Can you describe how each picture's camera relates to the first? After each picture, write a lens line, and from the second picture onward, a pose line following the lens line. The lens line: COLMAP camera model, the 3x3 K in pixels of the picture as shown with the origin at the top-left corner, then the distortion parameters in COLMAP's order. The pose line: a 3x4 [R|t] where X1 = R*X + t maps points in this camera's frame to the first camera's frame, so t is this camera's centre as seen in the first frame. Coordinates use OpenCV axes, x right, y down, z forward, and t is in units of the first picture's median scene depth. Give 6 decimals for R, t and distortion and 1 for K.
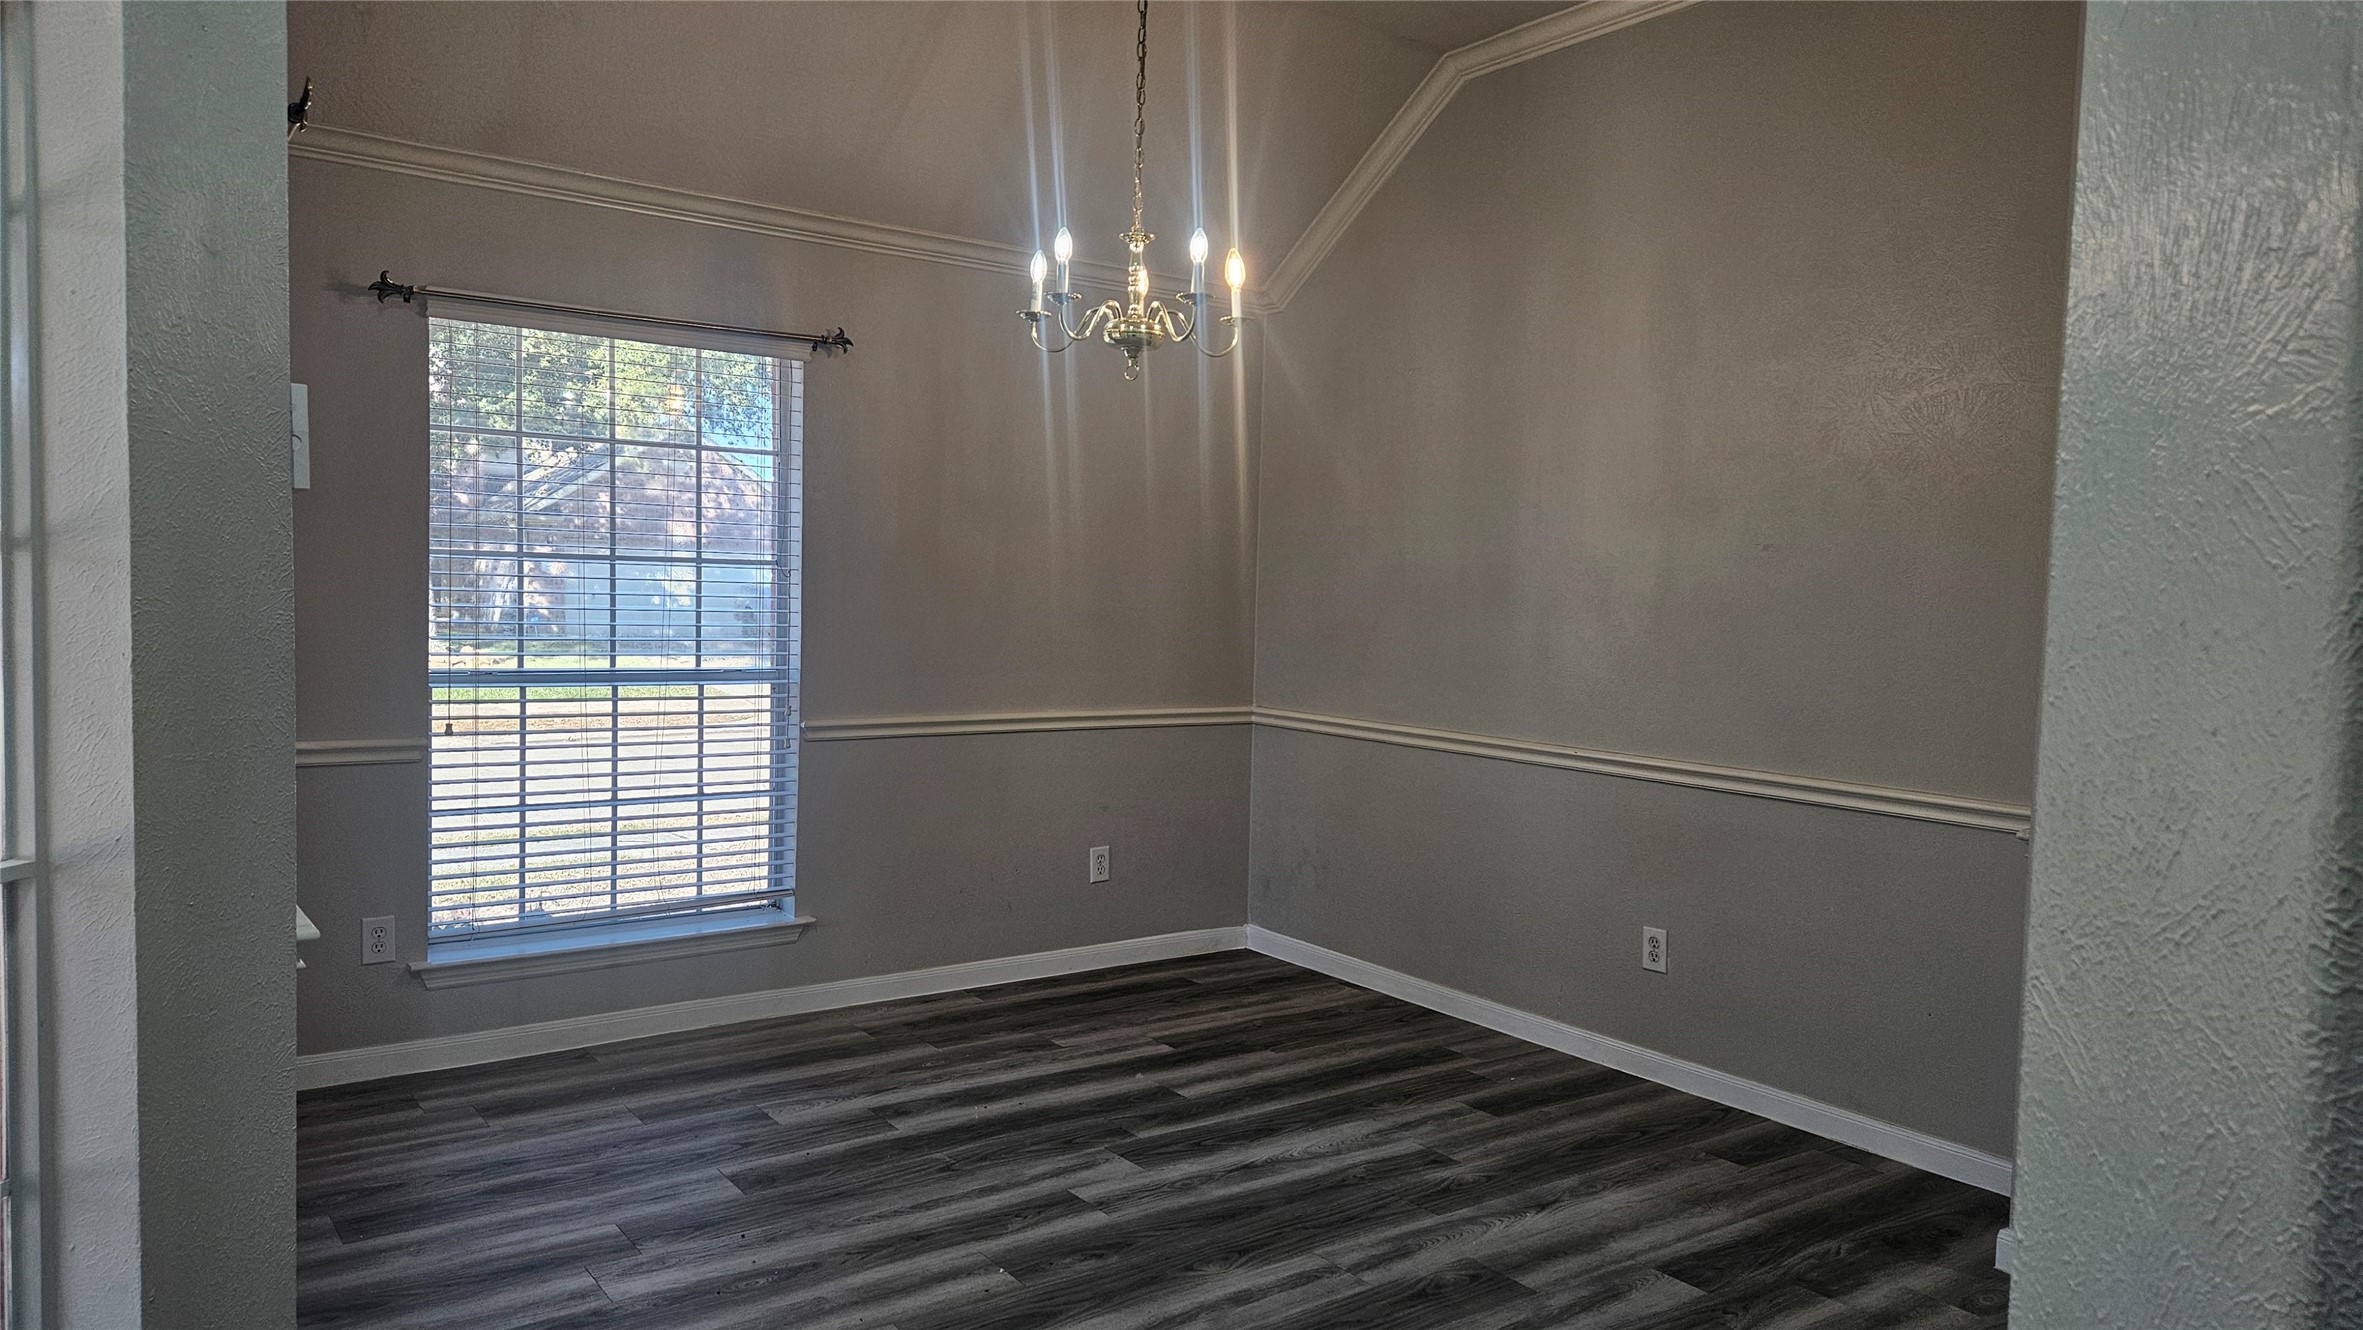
lens RADIAL K [[1581.6, 0, 1167.3], [0, 1581.6, 664.4], [0, 0, 1]] dist [0.071758, -0.081974]
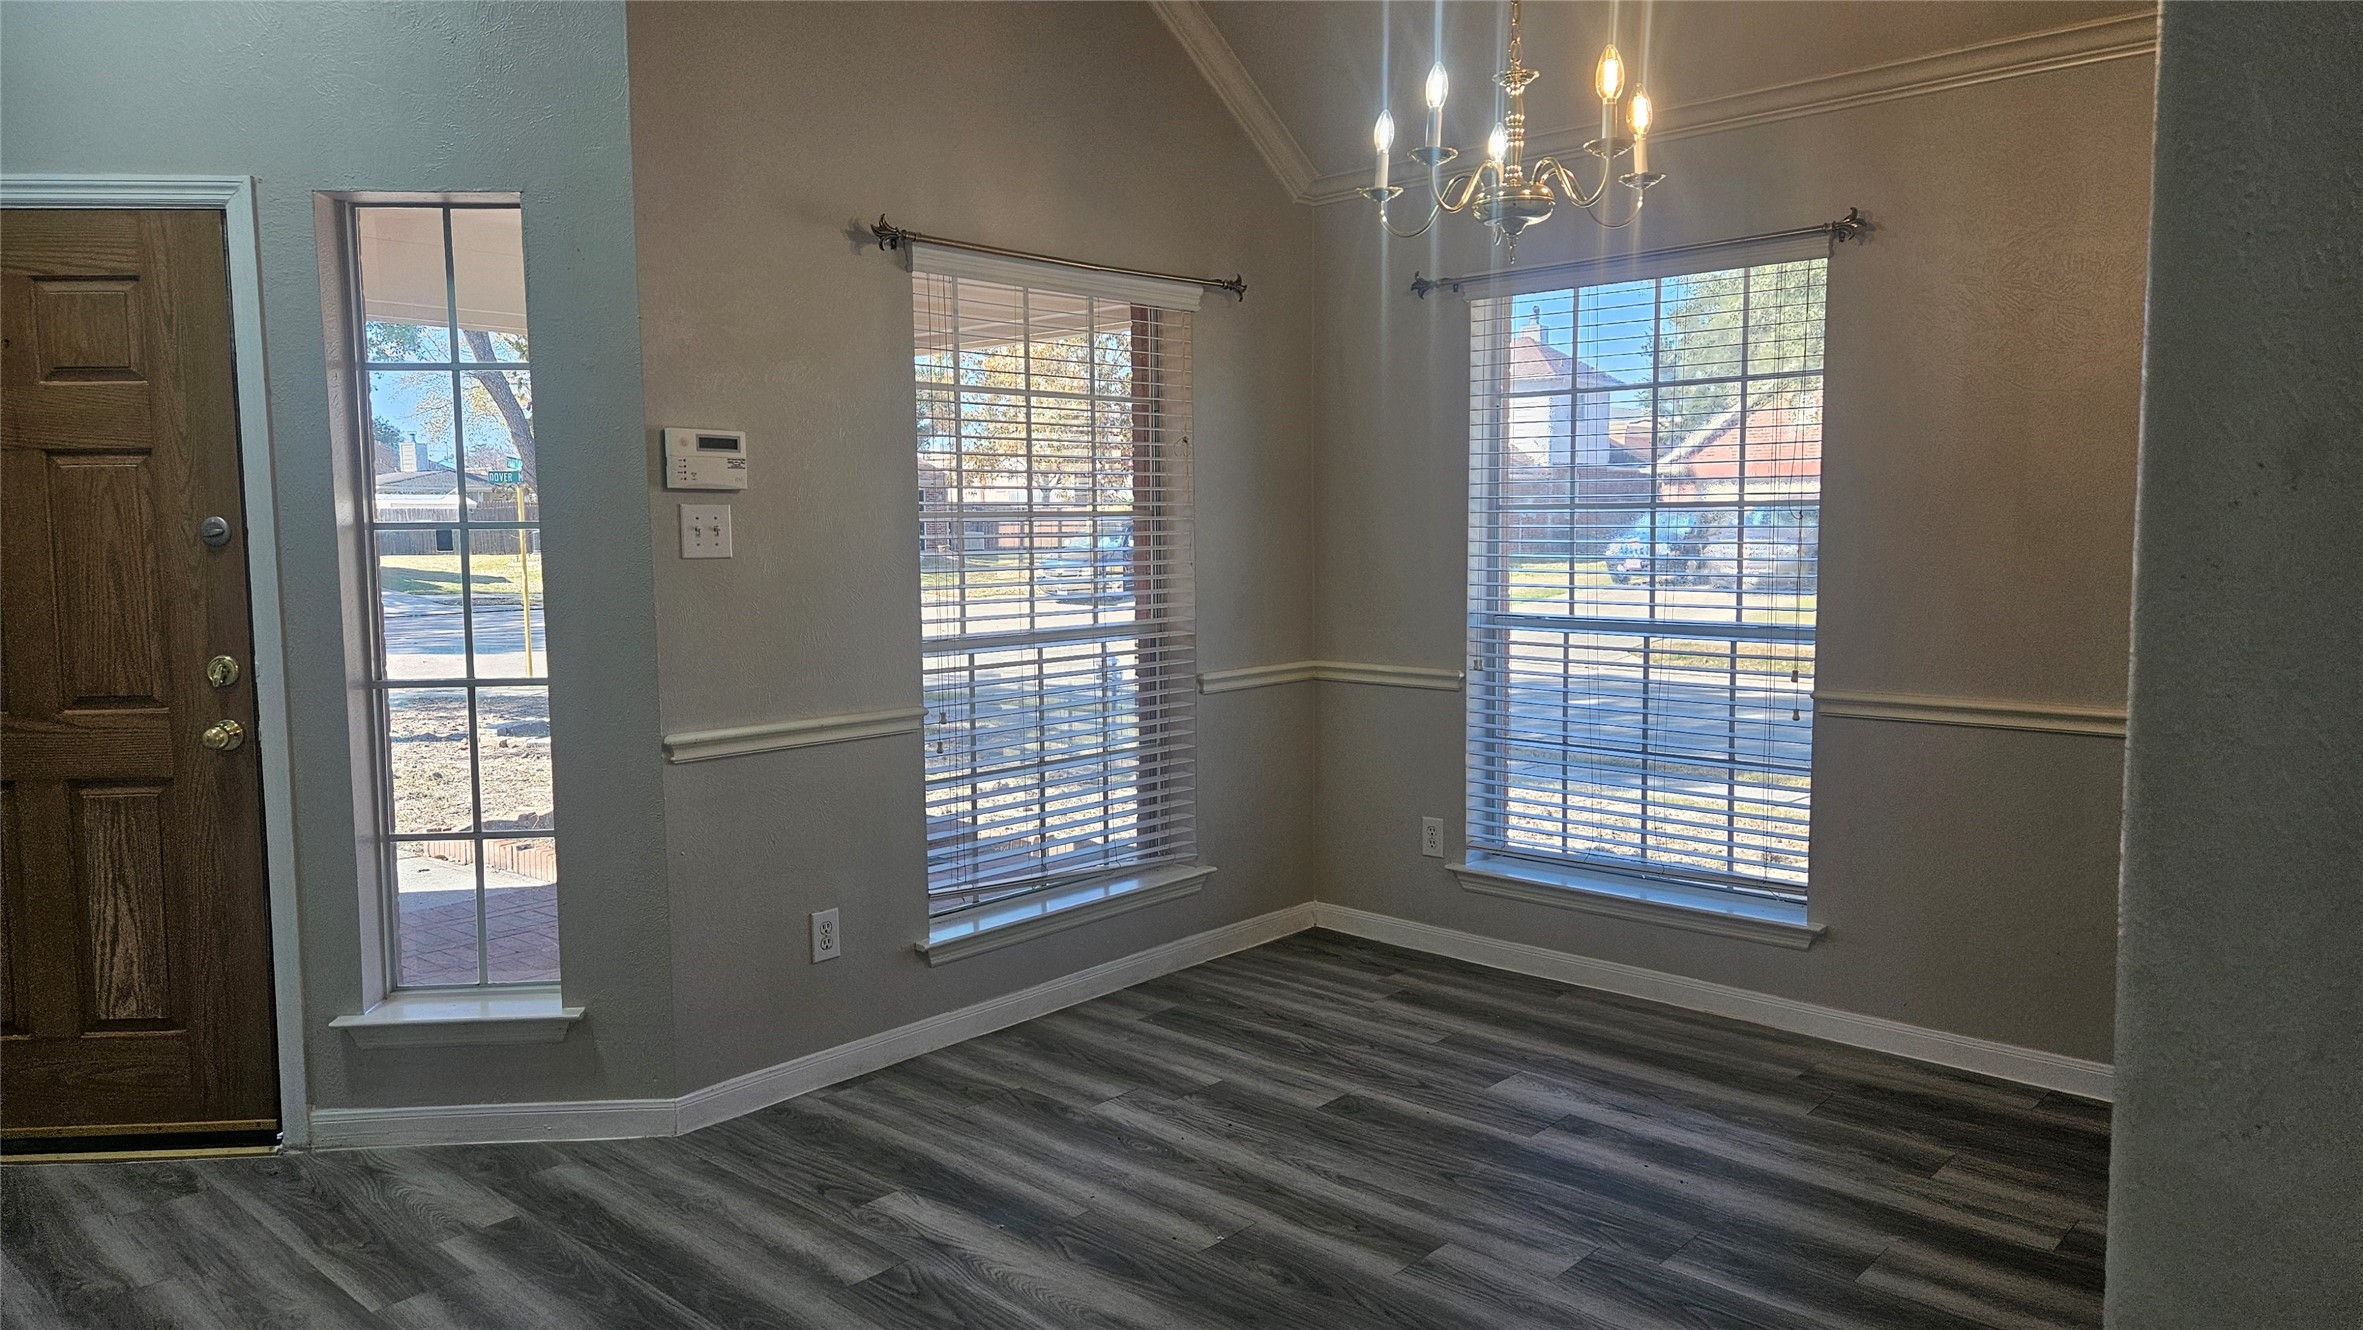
lens RADIAL K [[1581.6, 0, 1167.3], [0, 1581.6, 664.4], [0, 0, 1]] dist [0.071758, -0.081974]
pose [[0.185653, 0.066640, -0.980353, 0.639499], [-0.034663, 0.997521, 0.061243, -0.022301], [0.982004, 0.022612, 0.187503, 0.603702]]
